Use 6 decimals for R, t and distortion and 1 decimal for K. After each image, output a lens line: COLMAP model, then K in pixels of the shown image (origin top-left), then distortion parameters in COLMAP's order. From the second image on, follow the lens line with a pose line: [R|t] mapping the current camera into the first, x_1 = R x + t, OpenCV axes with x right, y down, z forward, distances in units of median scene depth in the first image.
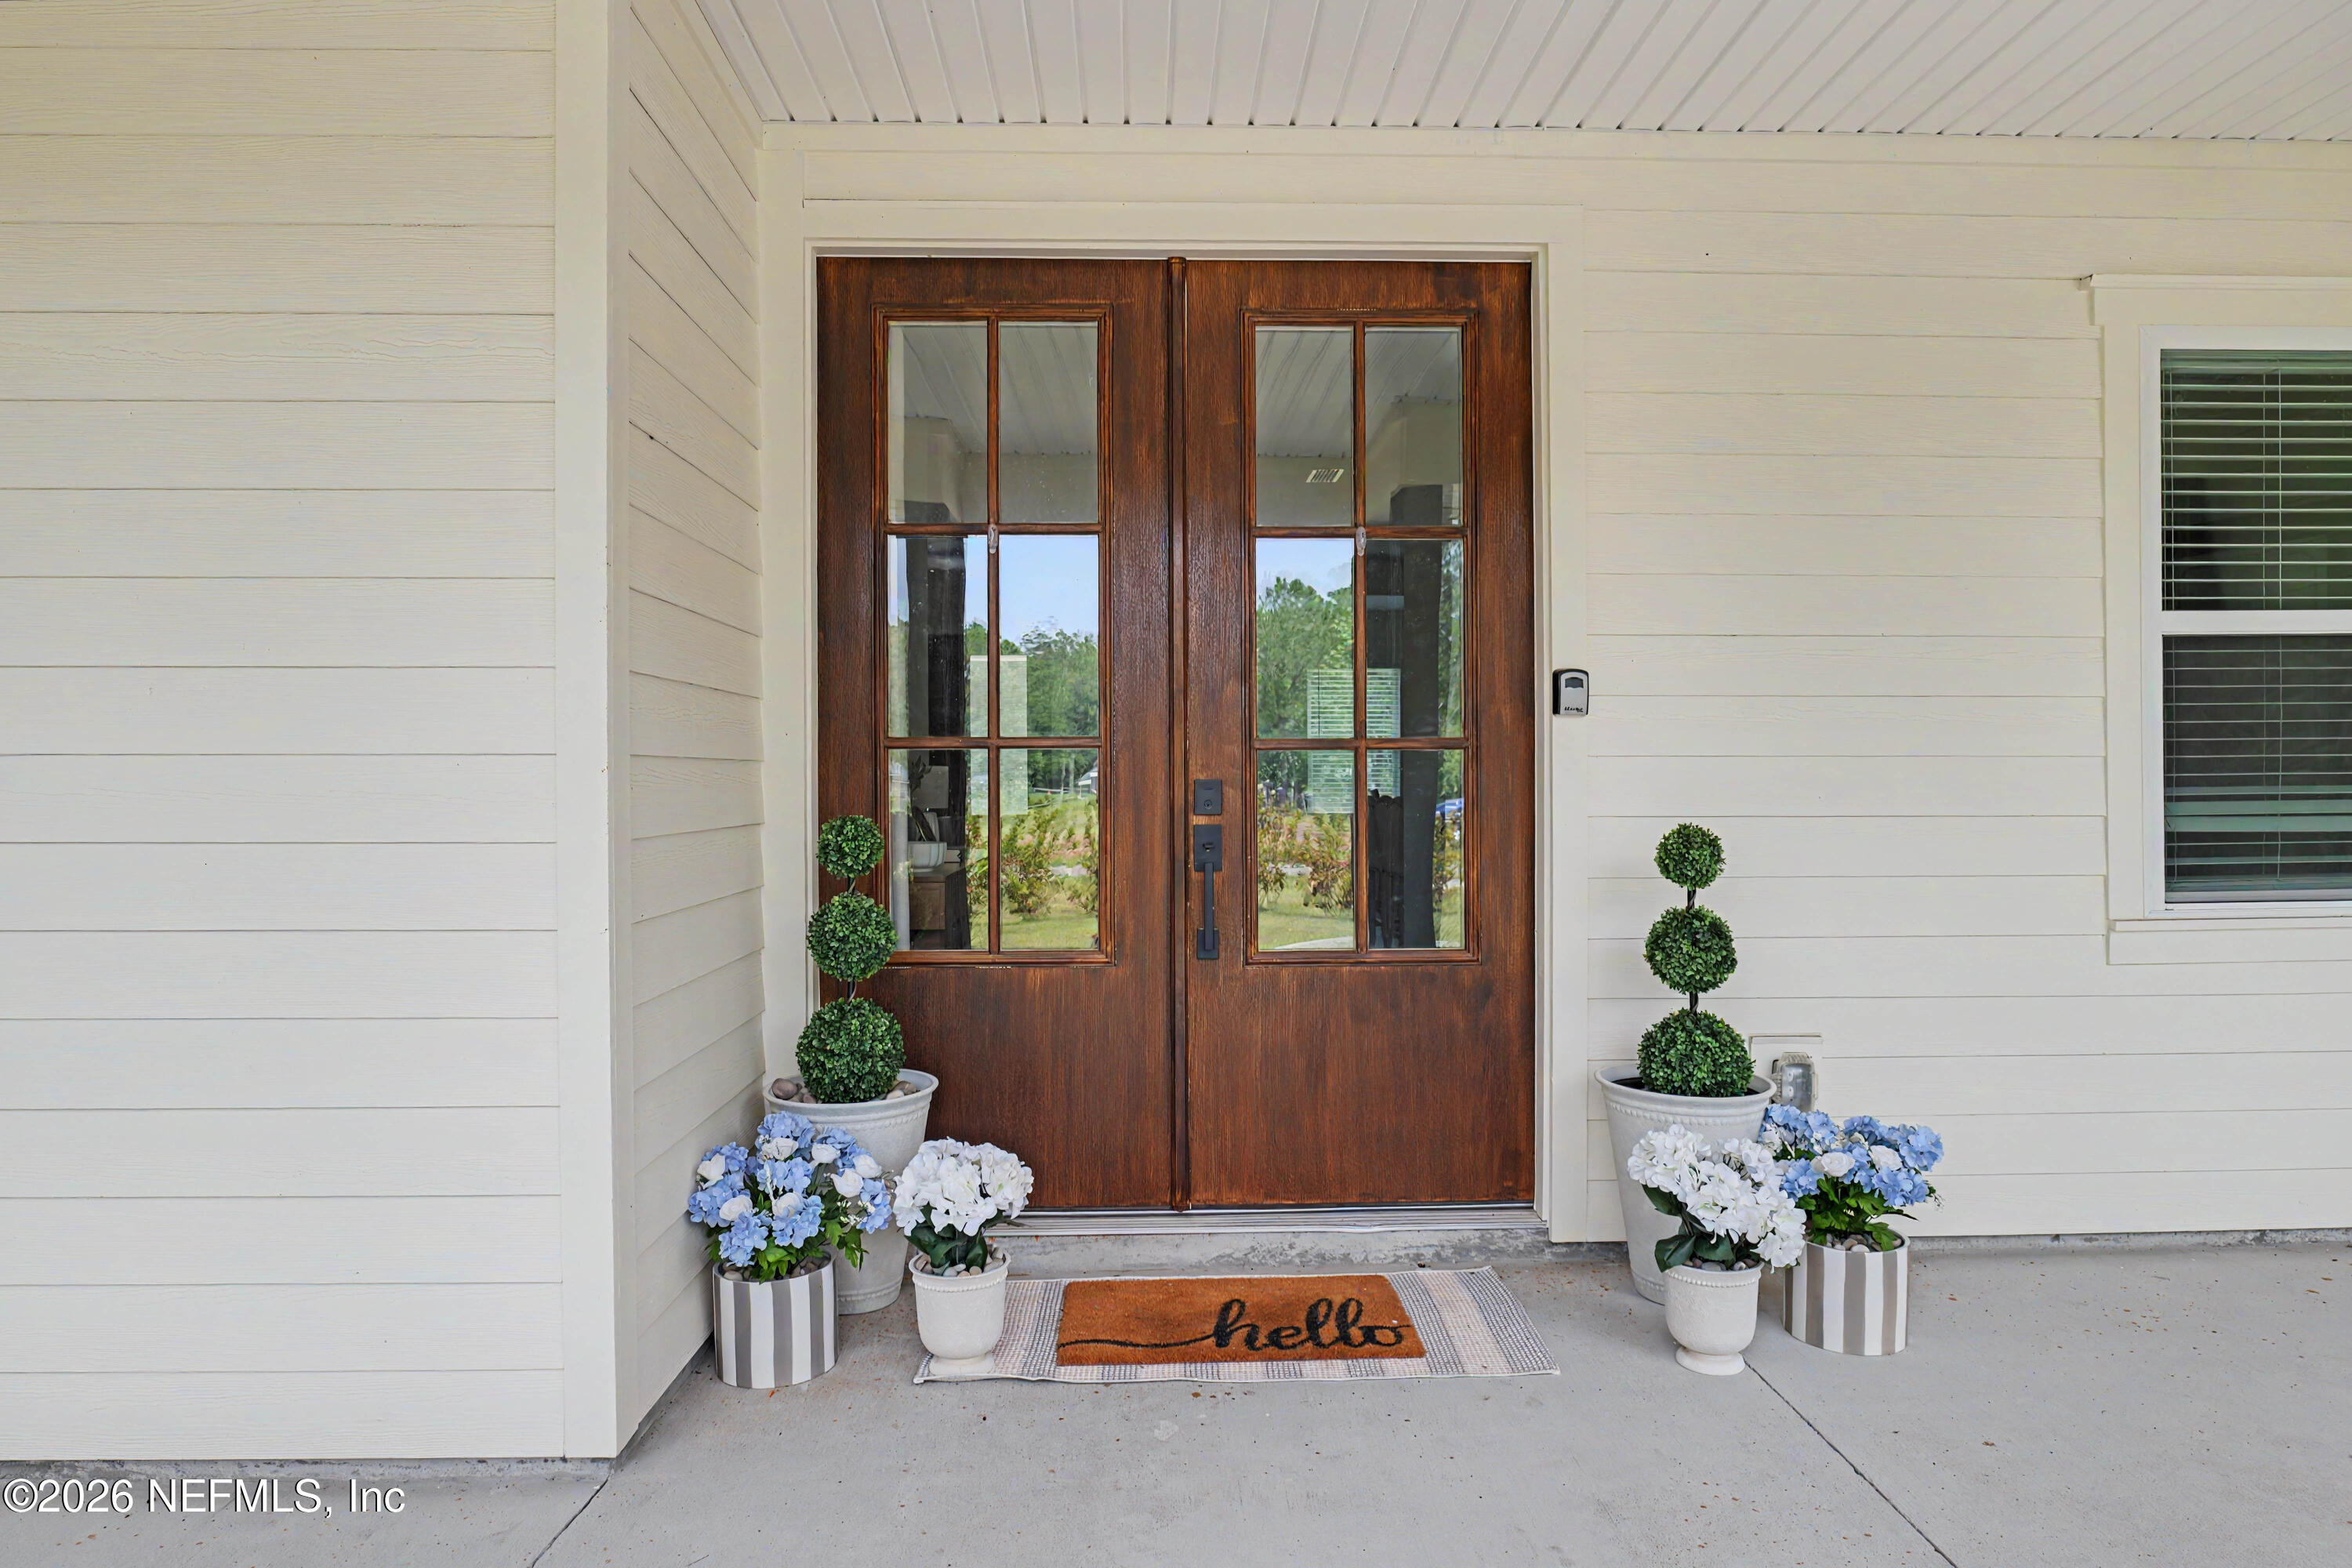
lens RADIAL K [[1377.4, 0, 1183.0], [0, 1377.4, 798.4], [0, 0, 1]] dist [-0.031048, 0.013982]
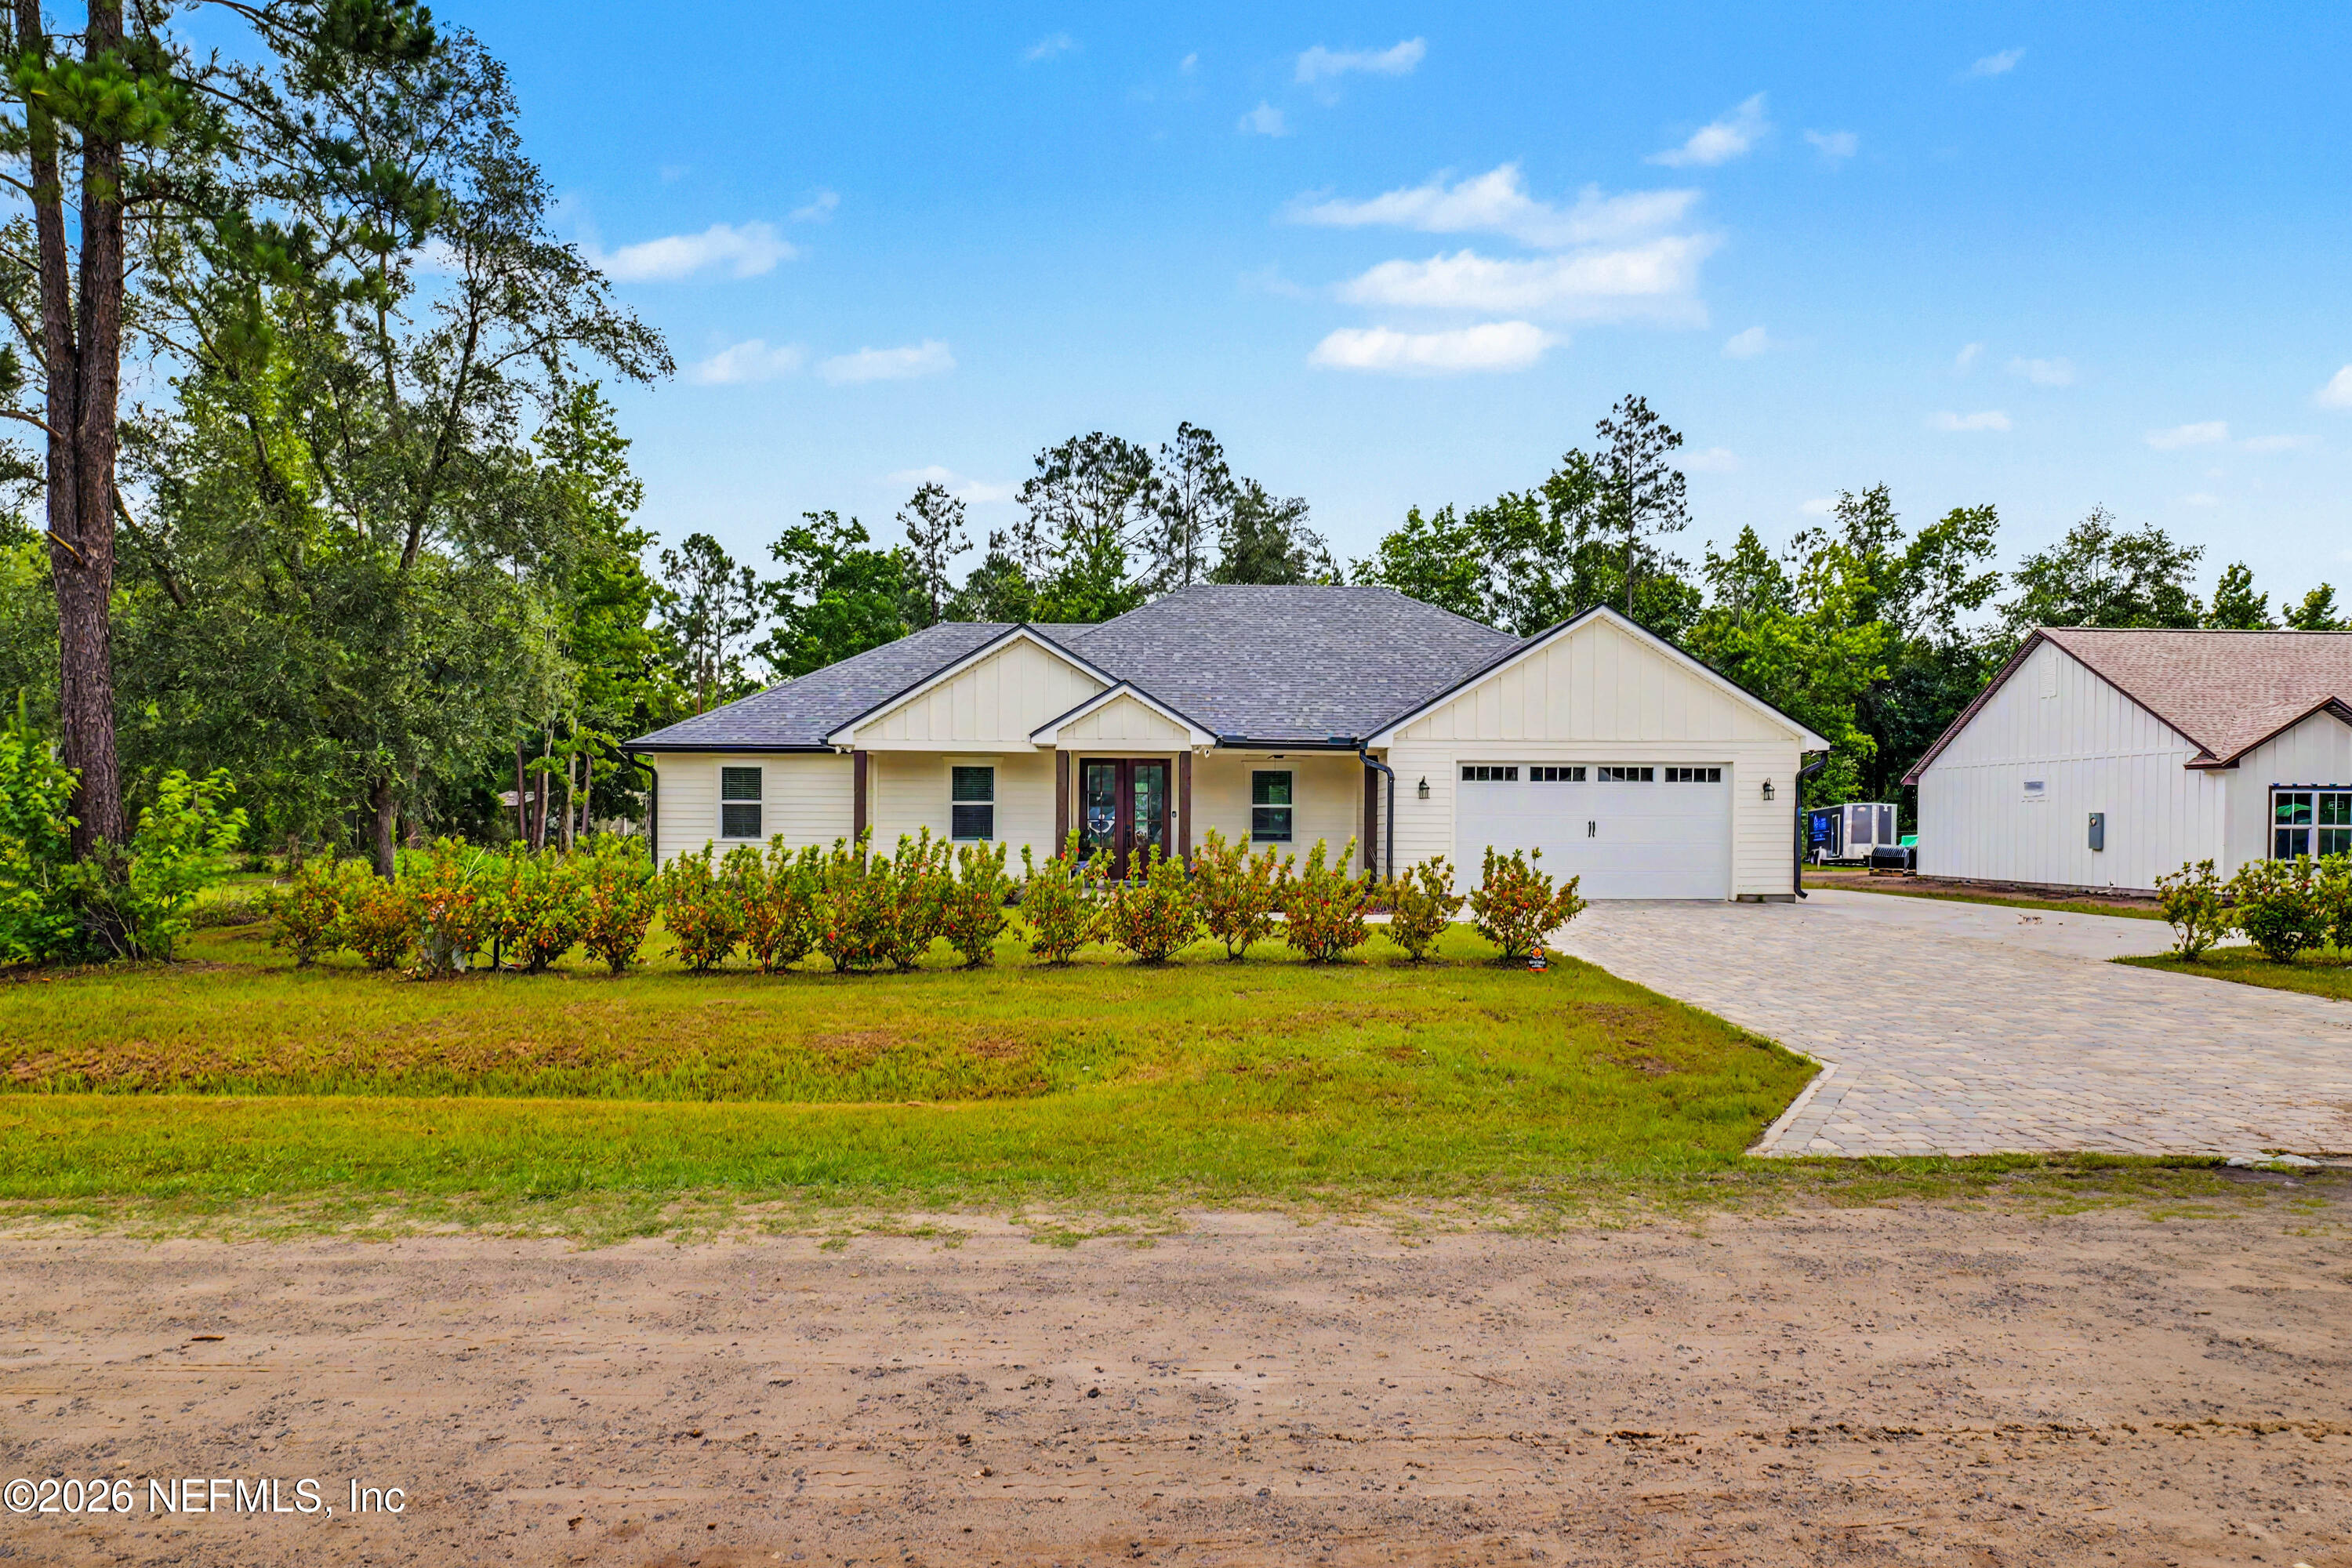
lens RADIAL K [[1377.4, 0, 1183.0], [0, 1377.4, 798.4], [0, 0, 1]] dist [-0.031048, 0.013982]
pose [[0.999928, 0.011652, -0.002769, 0.355070], [-0.011713, 0.999671, -0.022830, 0.010147], [0.002502, 0.022861, 0.999736, -7.048997]]
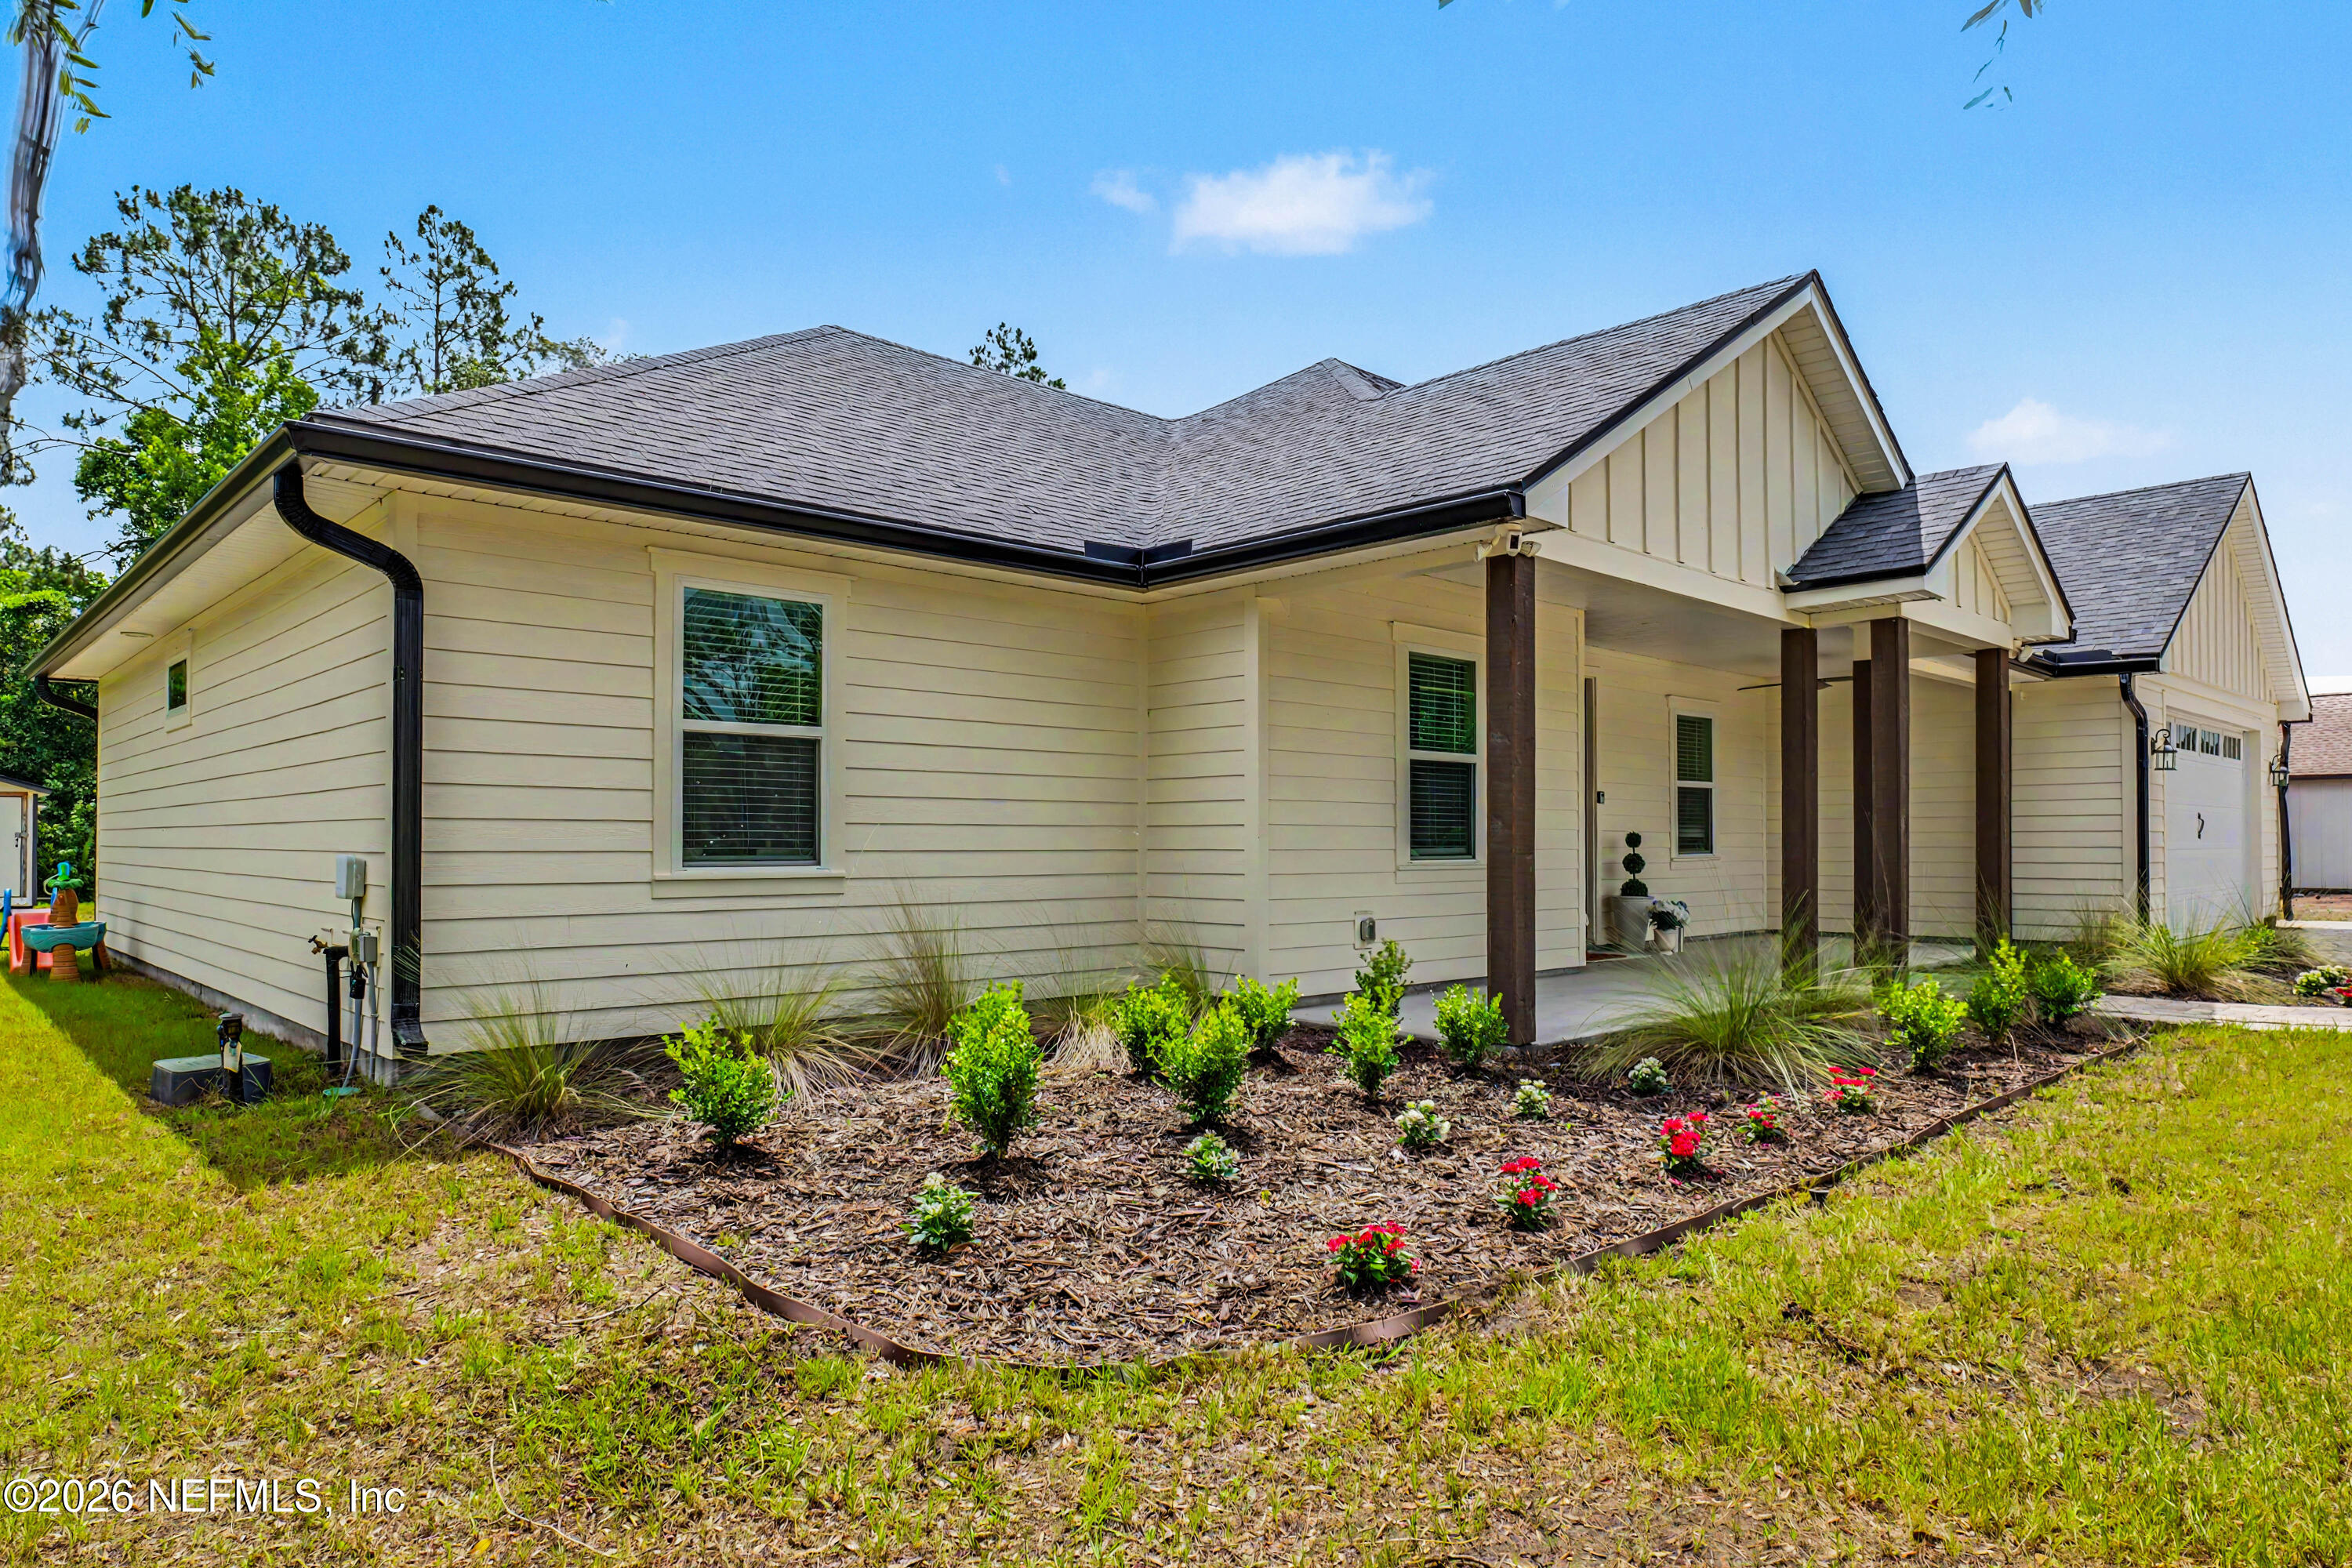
lens RADIAL K [[1404.5, 0, 1176.1], [0, 1404.5, 819.0], [0, 0, 1]] dist [-0.003658, -0.002558]
pose [[0.740678, 0.015756, 0.671675, -3.225986], [0.000339, 0.999716, -0.023825, 0.072847], [-0.671860, 0.017875, 0.740463, -1.098945]]
